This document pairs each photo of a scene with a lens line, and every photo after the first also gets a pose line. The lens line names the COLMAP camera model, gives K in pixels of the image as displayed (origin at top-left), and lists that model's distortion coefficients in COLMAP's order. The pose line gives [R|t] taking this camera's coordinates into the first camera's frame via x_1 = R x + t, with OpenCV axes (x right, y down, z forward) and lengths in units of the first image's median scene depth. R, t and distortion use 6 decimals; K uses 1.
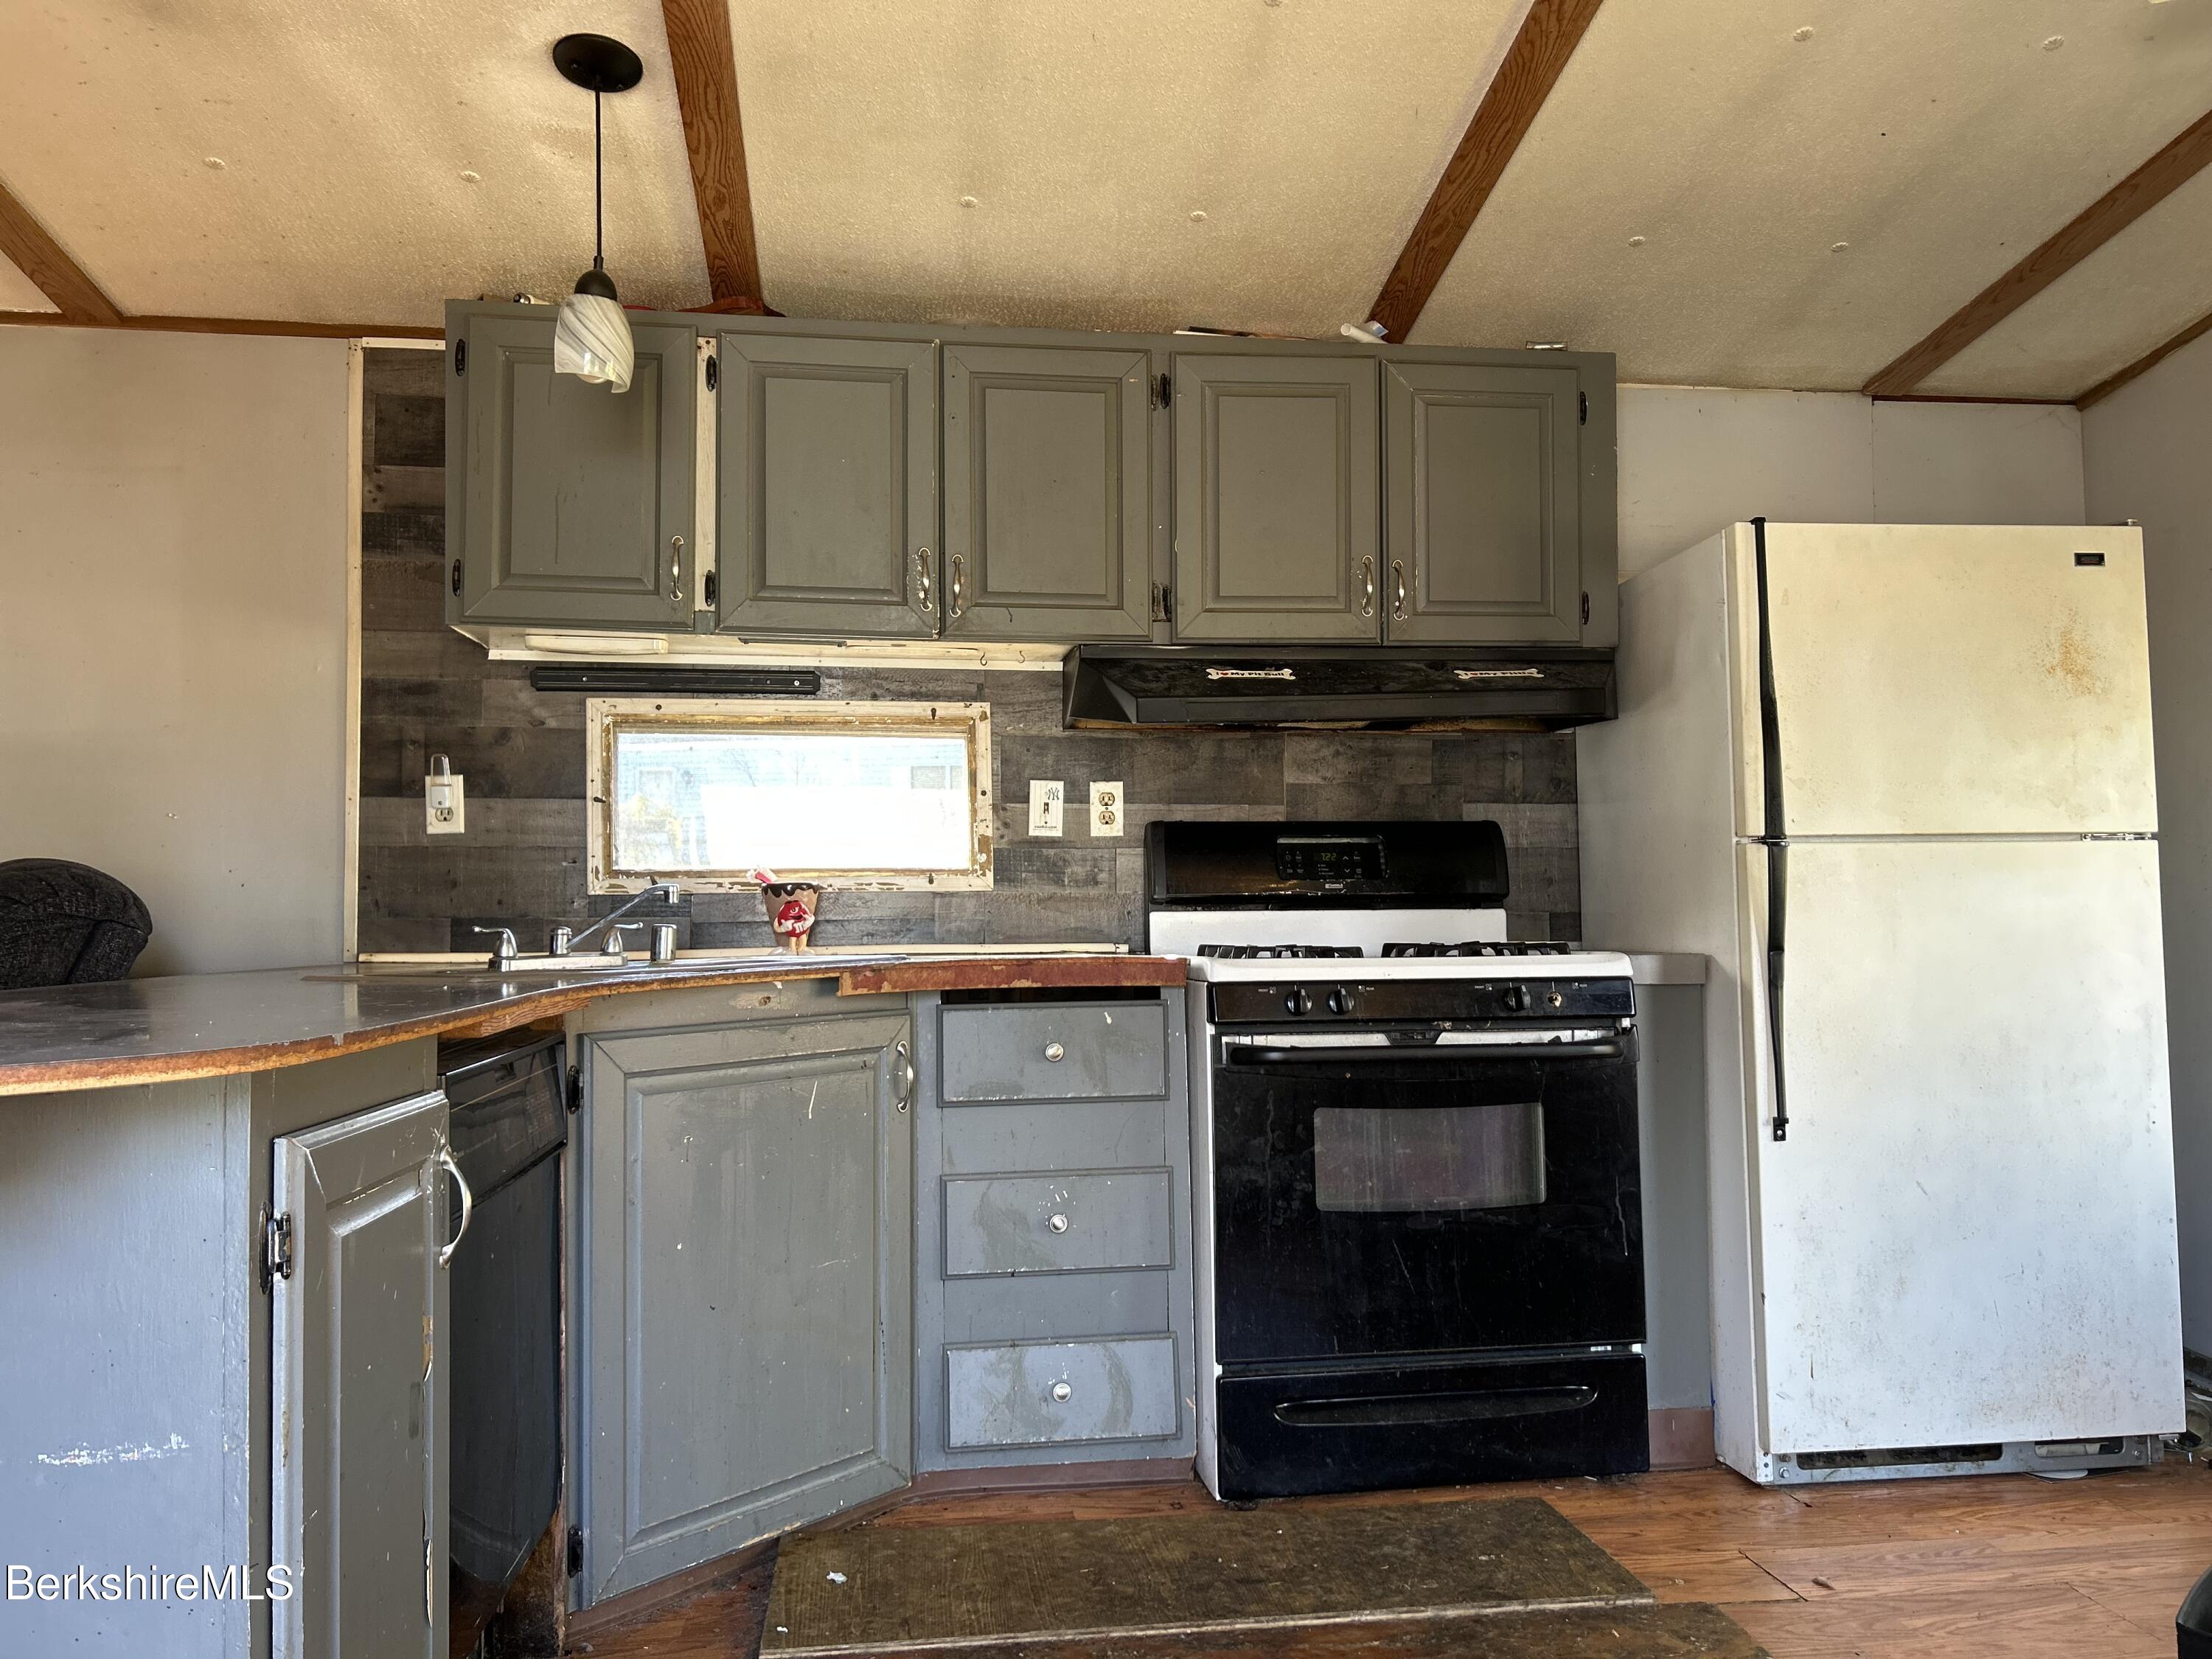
lens RADIAL K [[1645.7, 0, 1118.6], [0, 1645.7, 843.9], [0, 0, 1]] dist [0.061994, -0.057725]
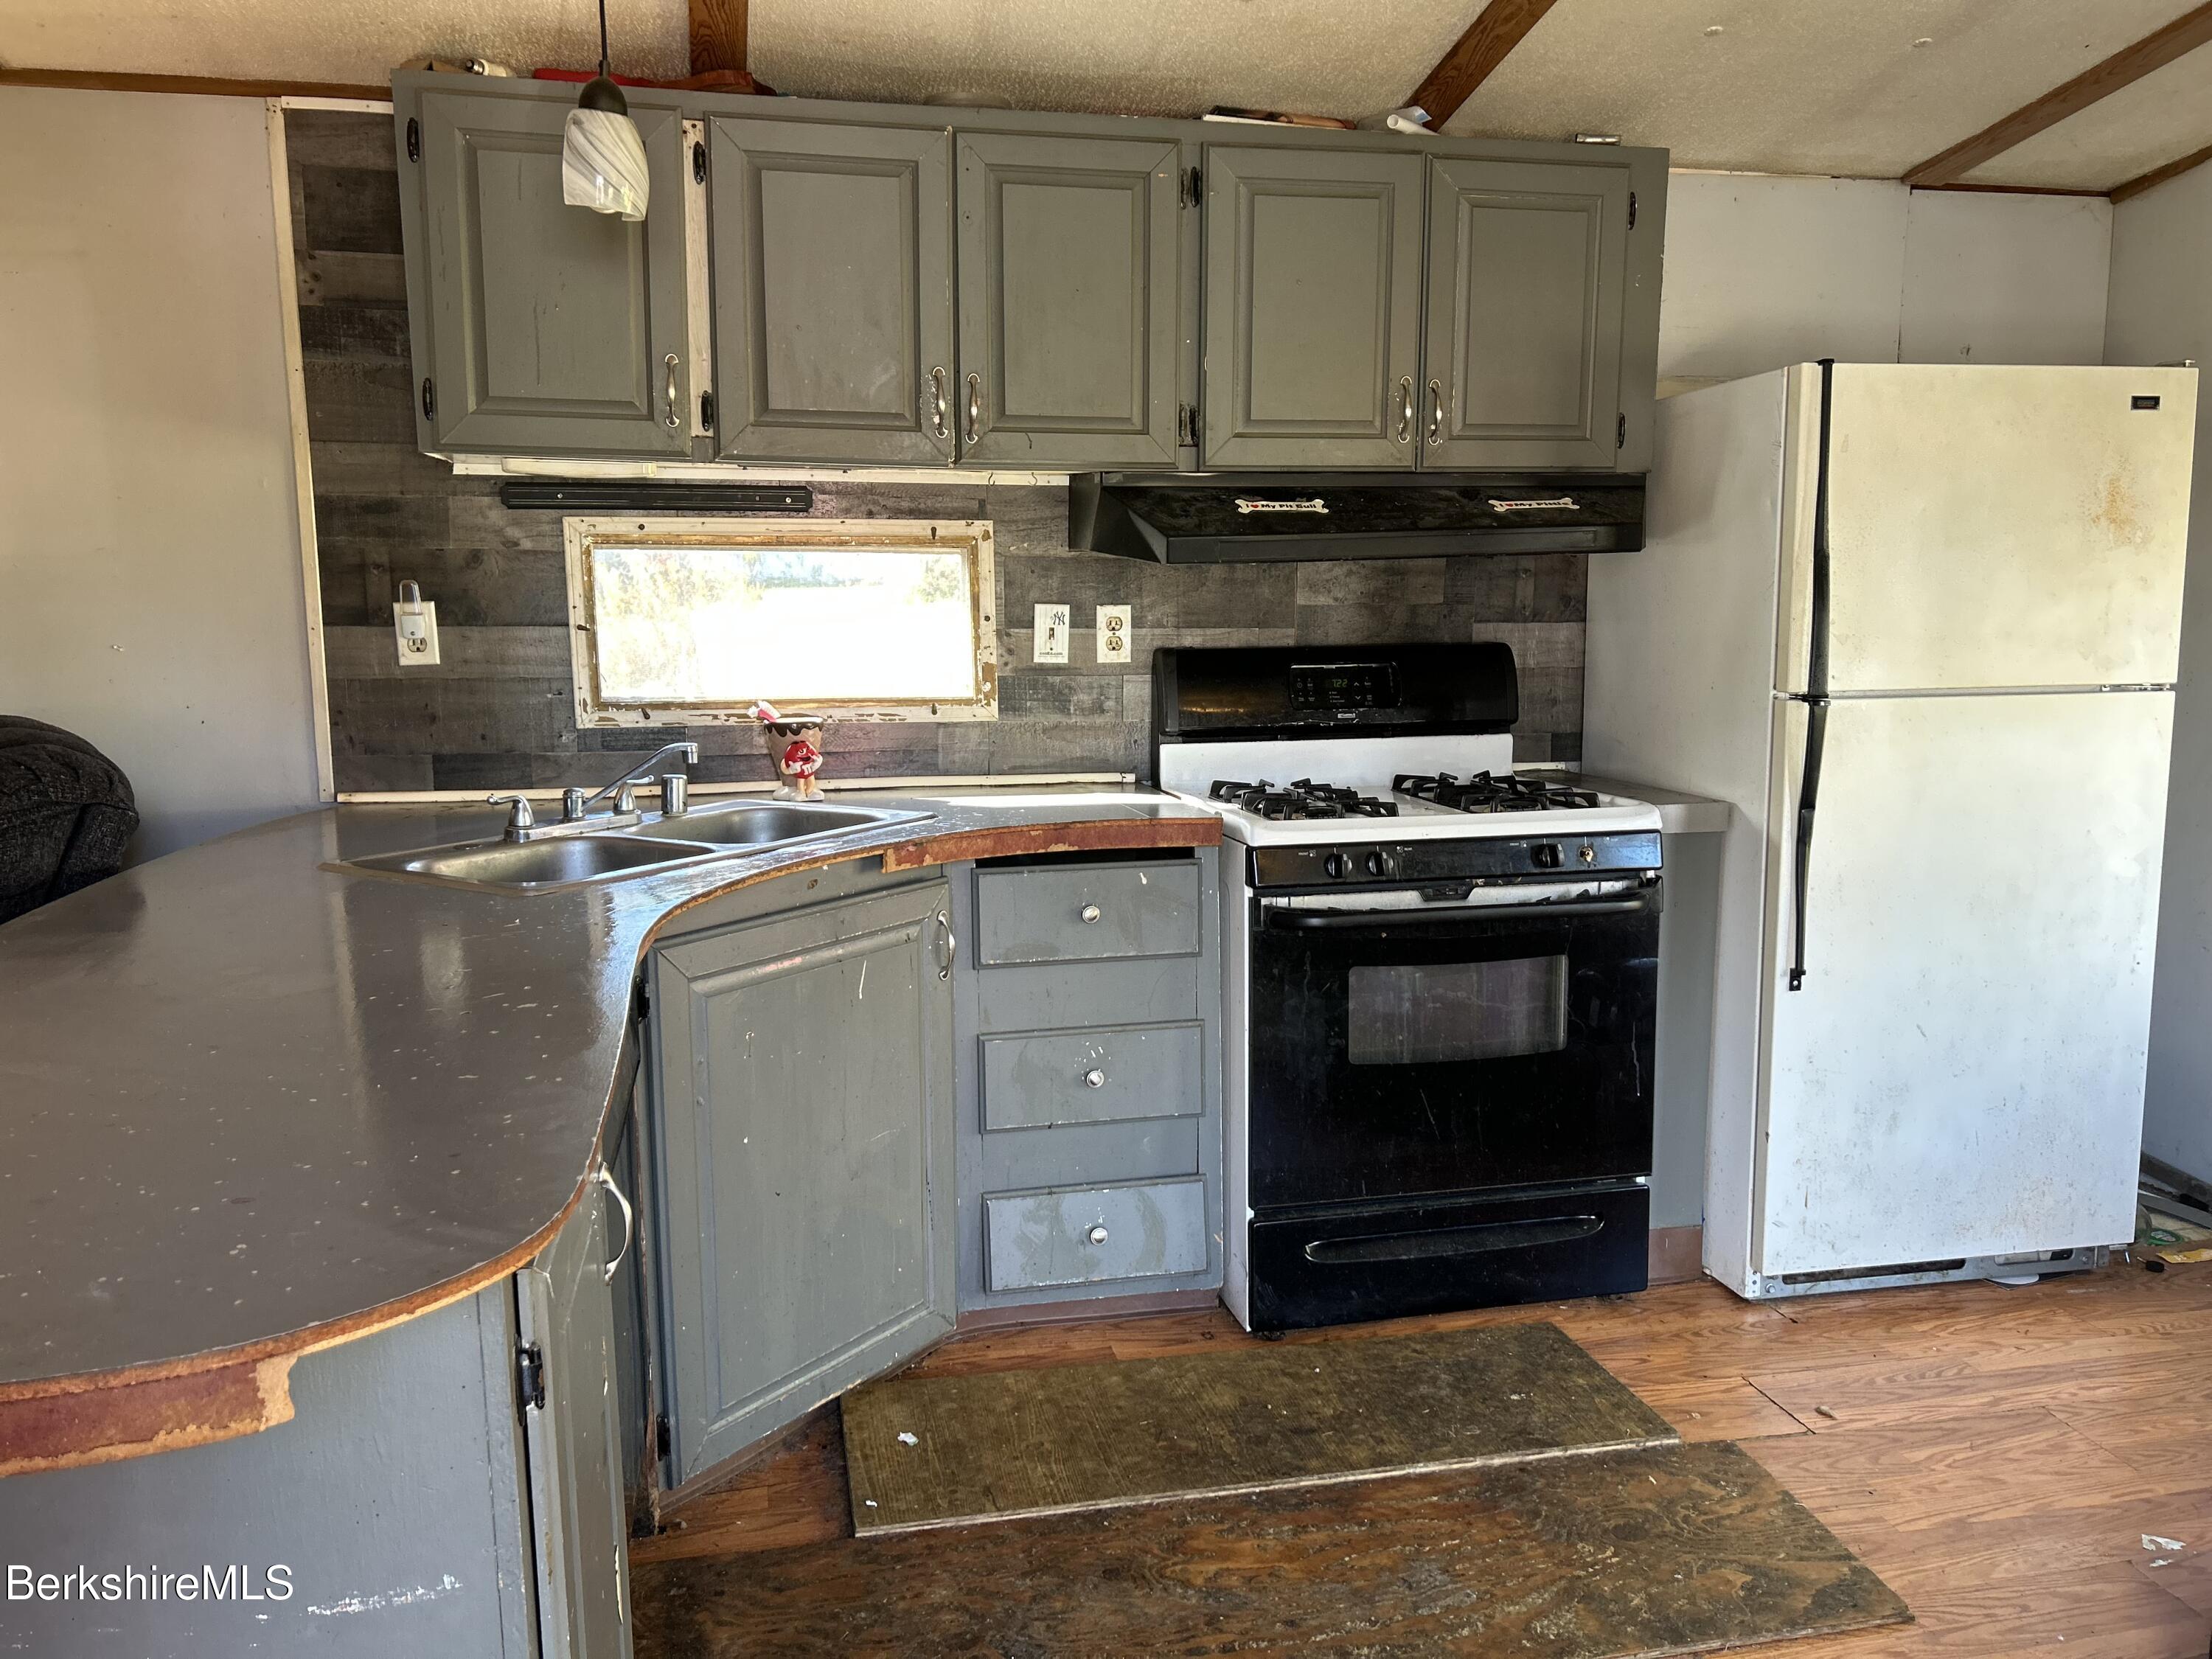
lens RADIAL K [[1645.7, 0, 1093.8], [0, 1645.7, 823.5], [0, 0, 1]] dist [0.061994, -0.057725]
pose [[0.997374, -0.005621, 0.072199, -0.103854], [-0.007954, 0.982448, 0.186368, -0.106238], [-0.071979, -0.186453, 0.979824, 0.040893]]
